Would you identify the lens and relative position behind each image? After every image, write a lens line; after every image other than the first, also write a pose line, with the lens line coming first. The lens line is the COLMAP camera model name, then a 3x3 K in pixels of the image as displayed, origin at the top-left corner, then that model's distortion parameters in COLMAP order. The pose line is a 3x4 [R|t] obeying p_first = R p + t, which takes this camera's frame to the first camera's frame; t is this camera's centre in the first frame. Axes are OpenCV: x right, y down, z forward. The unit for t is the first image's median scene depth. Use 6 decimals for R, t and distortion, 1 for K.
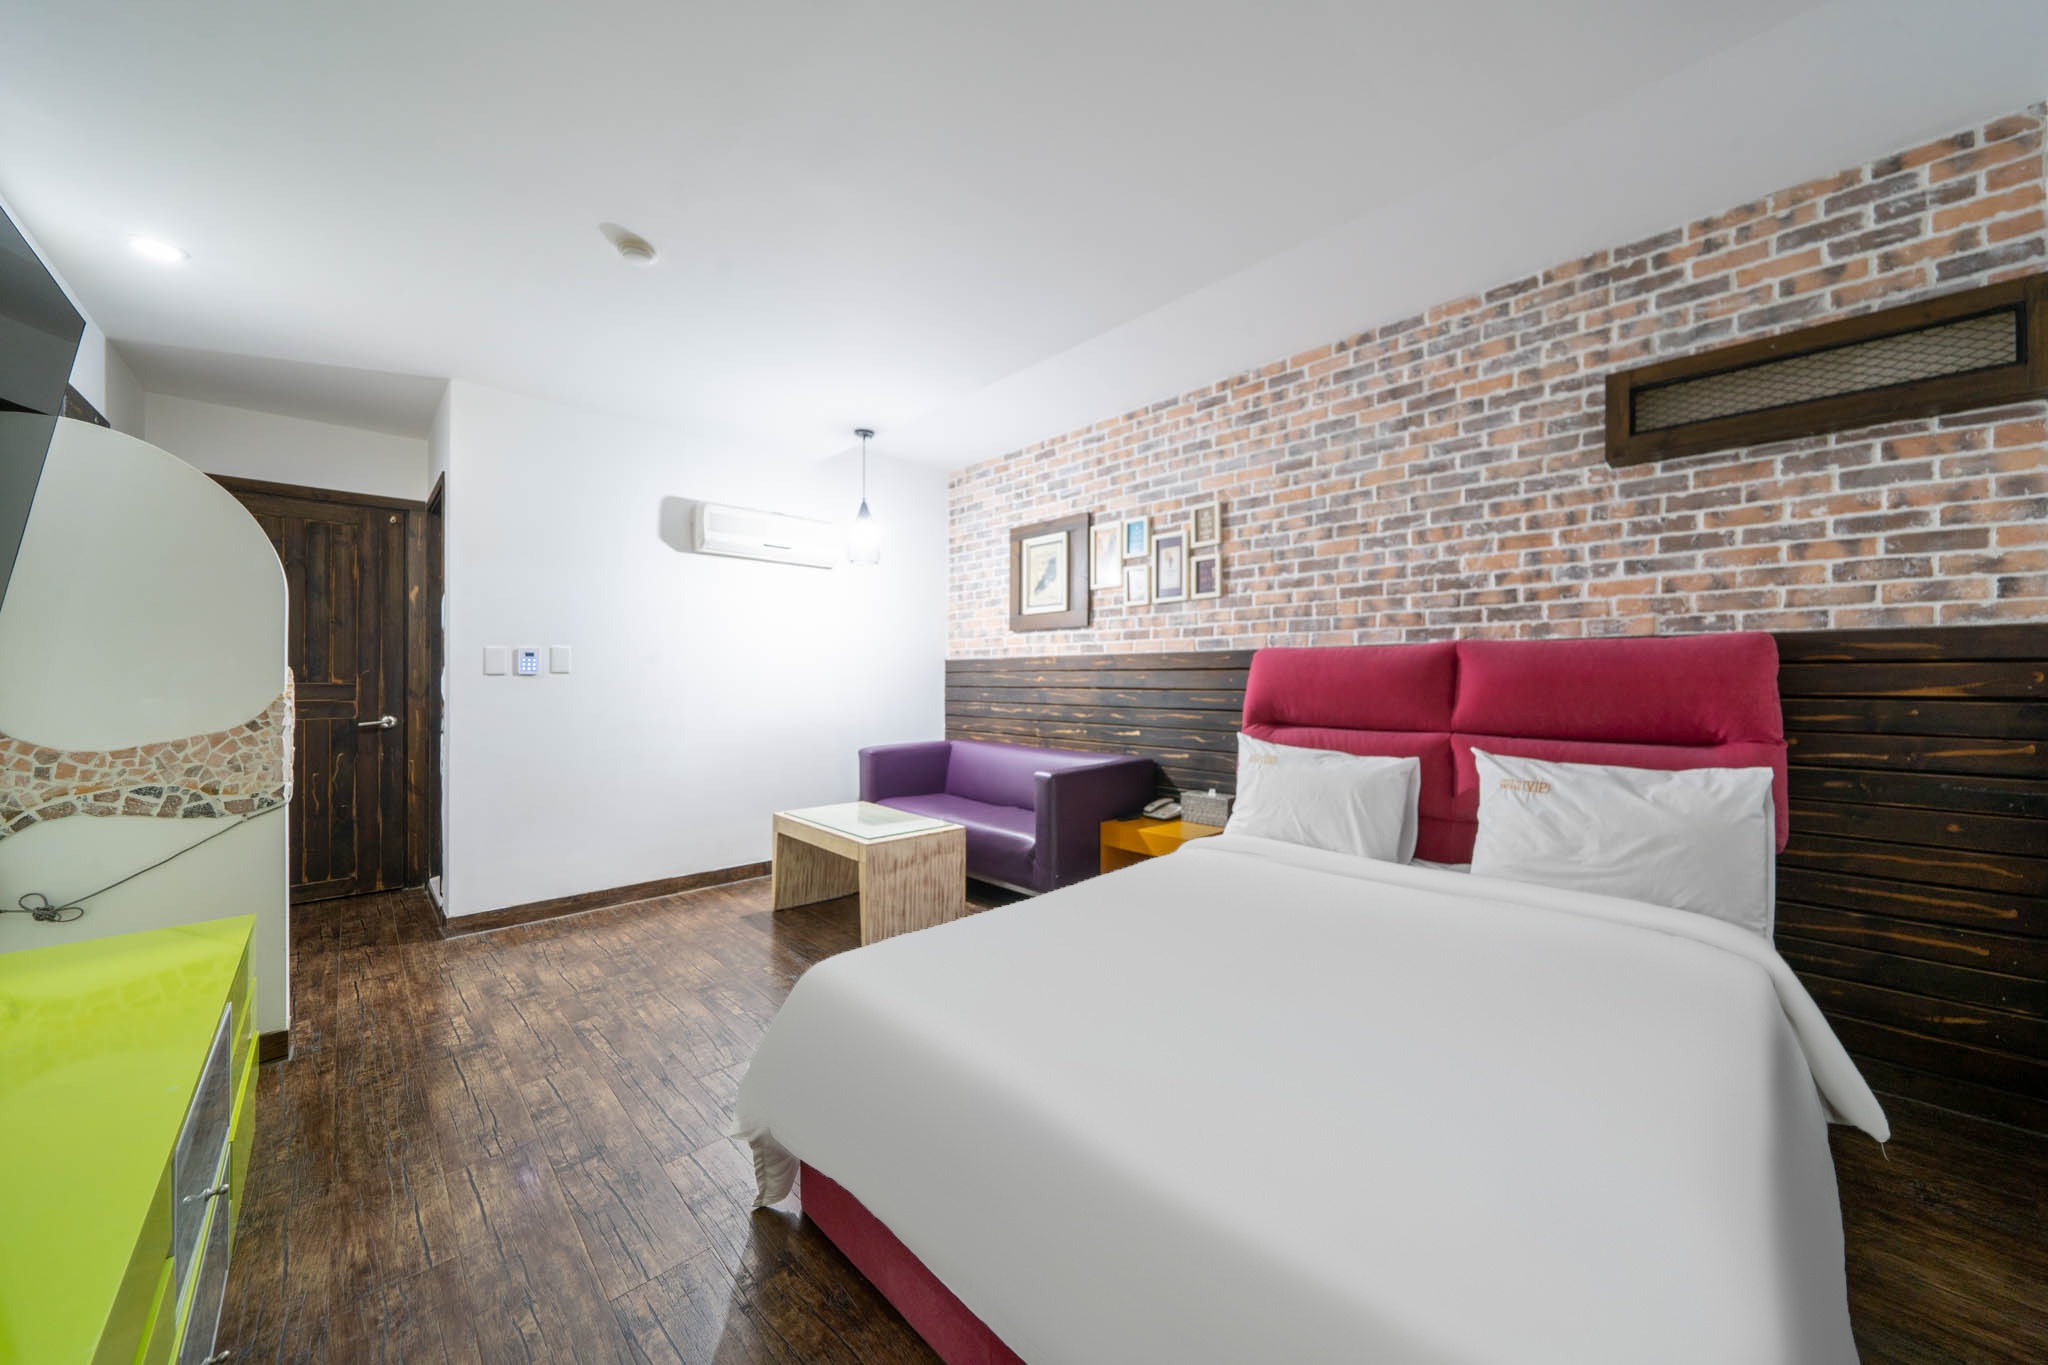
lens RADIAL K [[710.7, 0, 1013.2], [0, 710.7, 684.0], [0, 0, 1]] dist [-0.005593, -0.000302]
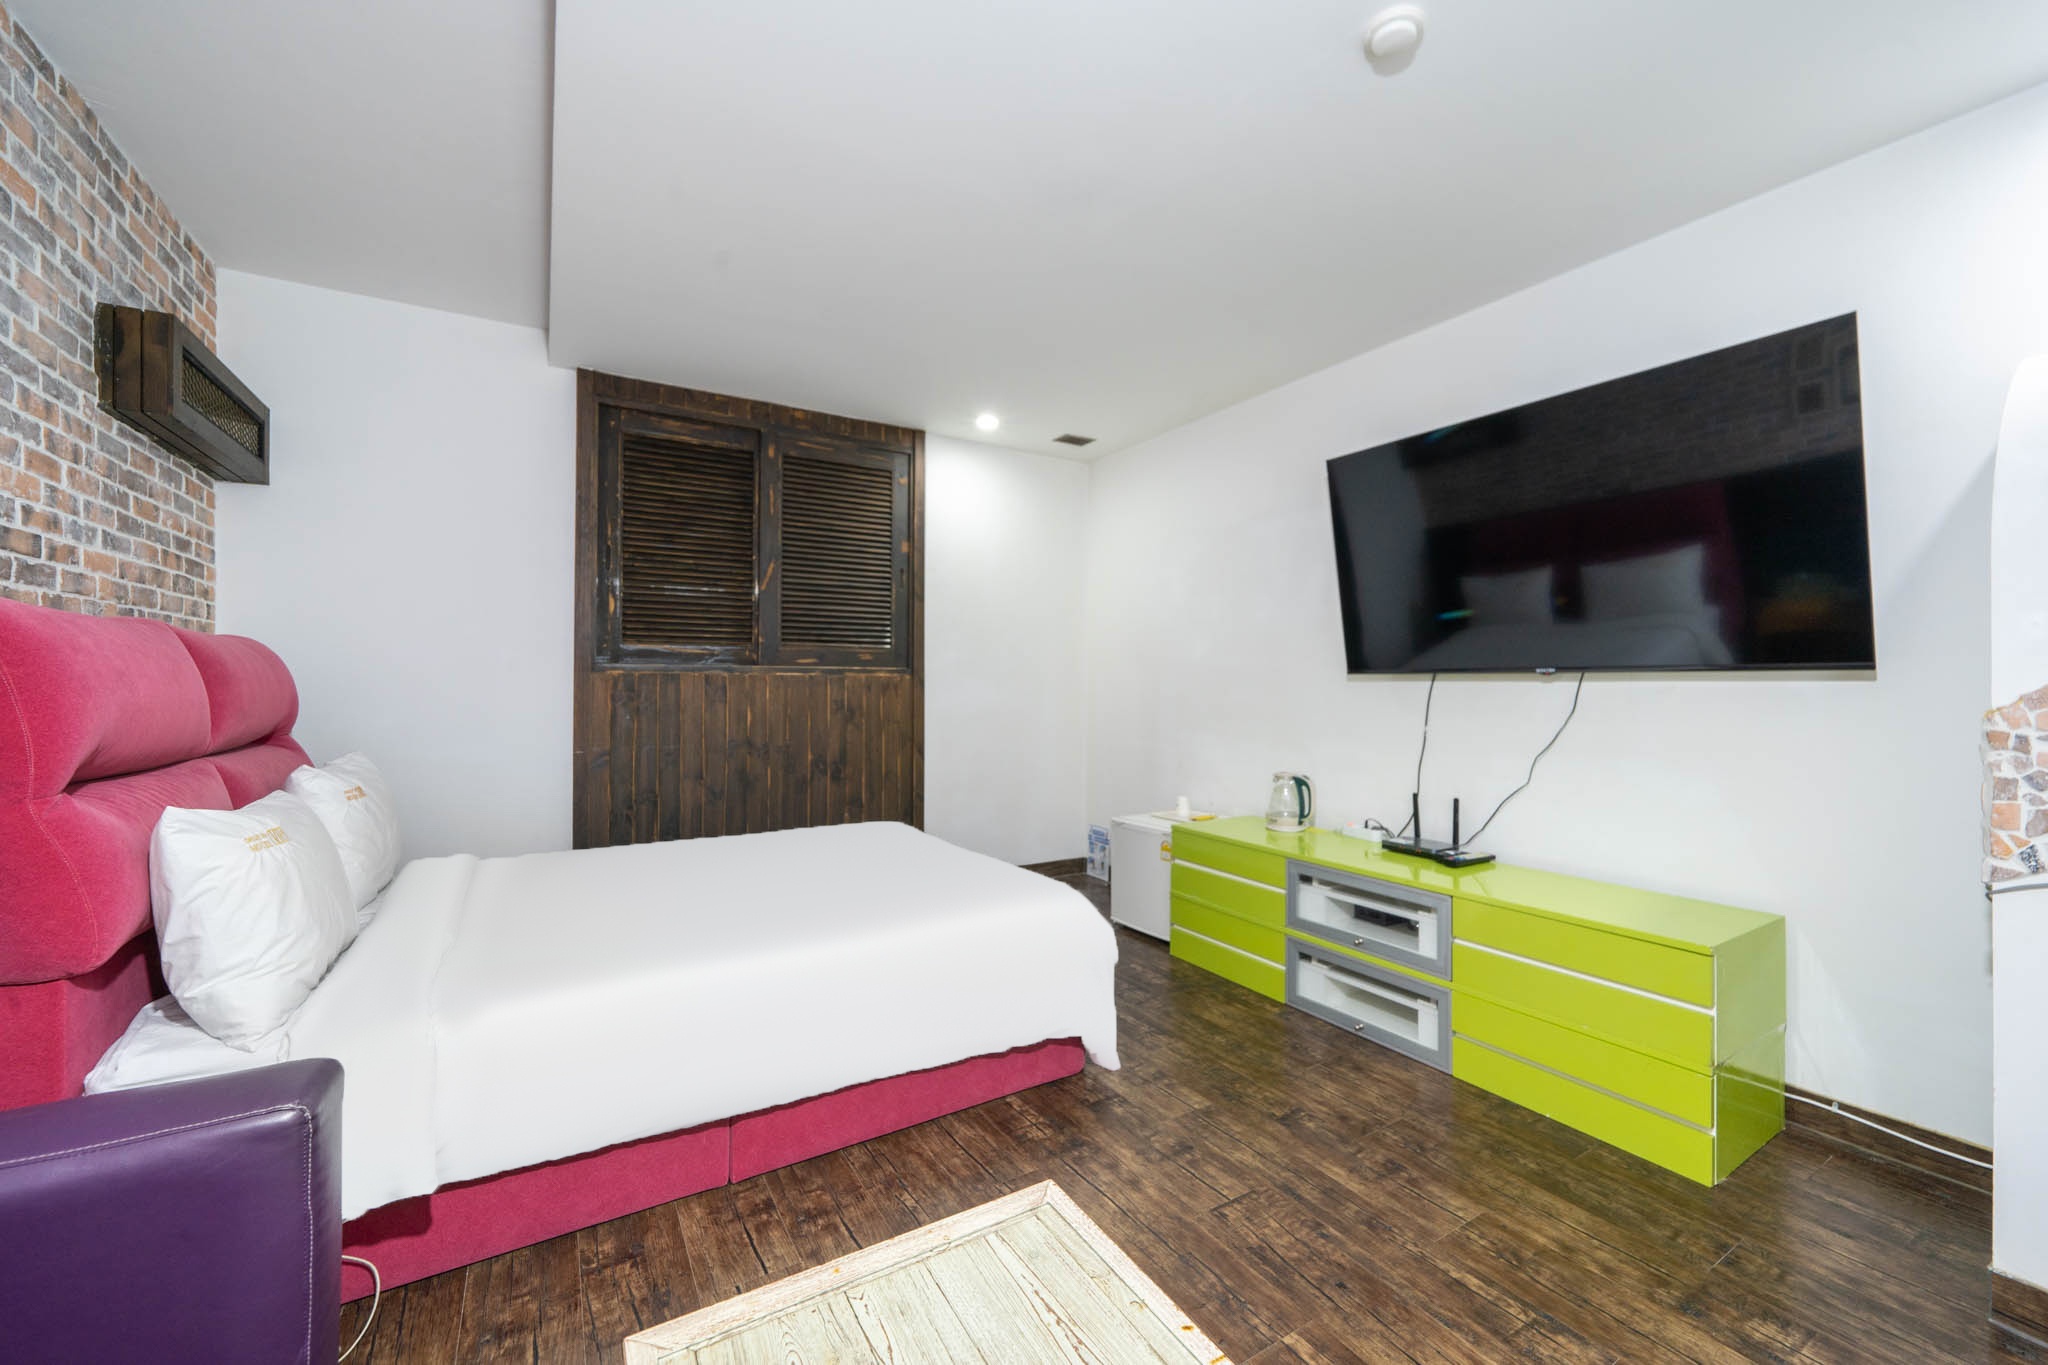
lens RADIAL K [[790.6, 0, 1044.5], [0, 790.6, 685.9], [0, 0, 1]] dist [-0.003122, -0.000451]
pose [[-0.982878, -0.003822, 0.184219, -0.381801], [-0.002731, 0.999977, 0.006173, -0.007156], [-0.184239, 0.005564, -0.982866, 1.913979]]
